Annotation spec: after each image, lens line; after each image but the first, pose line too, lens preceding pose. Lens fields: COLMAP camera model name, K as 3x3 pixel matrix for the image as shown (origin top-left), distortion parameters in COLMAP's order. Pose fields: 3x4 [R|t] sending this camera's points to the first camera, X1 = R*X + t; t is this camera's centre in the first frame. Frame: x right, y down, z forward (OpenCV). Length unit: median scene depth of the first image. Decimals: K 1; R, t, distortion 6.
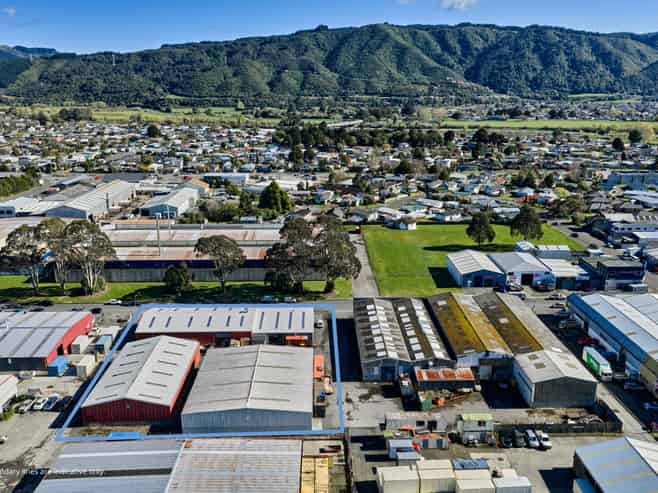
lens RADIAL K [[609.4, 0, 329.0], [0, 609.4, 246.5], [0, 0, 1]] dist [-0.001313, -0.012122]
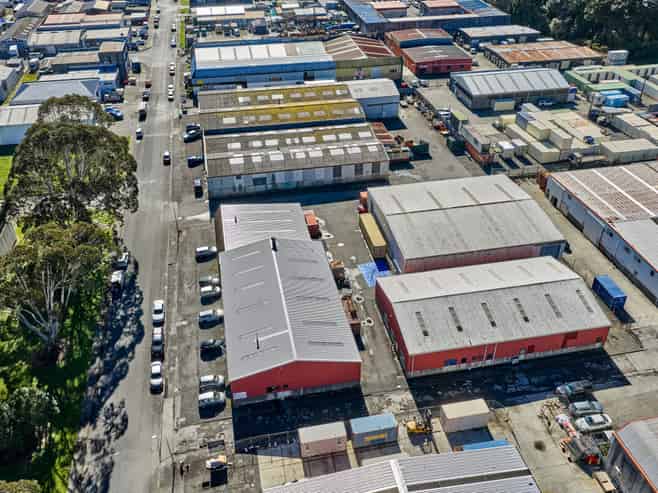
lens RADIAL K [[596.3, 0, 329.0], [0, 596.3, 246.5], [0, 0, 1]] dist [0.041491, -0.105350]
pose [[-0.179963, -0.553504, 0.813171, -0.758742], [0.260578, 0.770310, 0.581998, -0.273468], [-0.948532, 0.316633, 0.005604, 1.116851]]
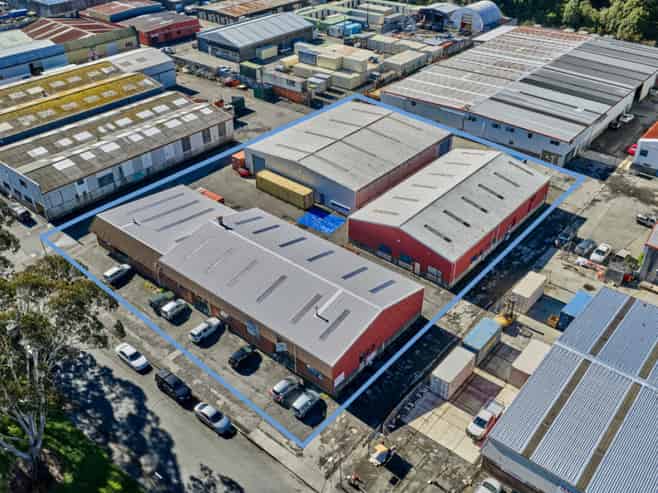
lens RADIAL K [[609.4, 0, 329.0], [0, 609.4, 246.5], [0, 0, 1]] dist [-0.001313, -0.012122]
pose [[-0.754074, -0.369546, 0.542963, -0.571105], [0.170431, 0.688276, 0.705145, -0.261572], [-0.634292, 0.624269, -0.456028, 1.402848]]
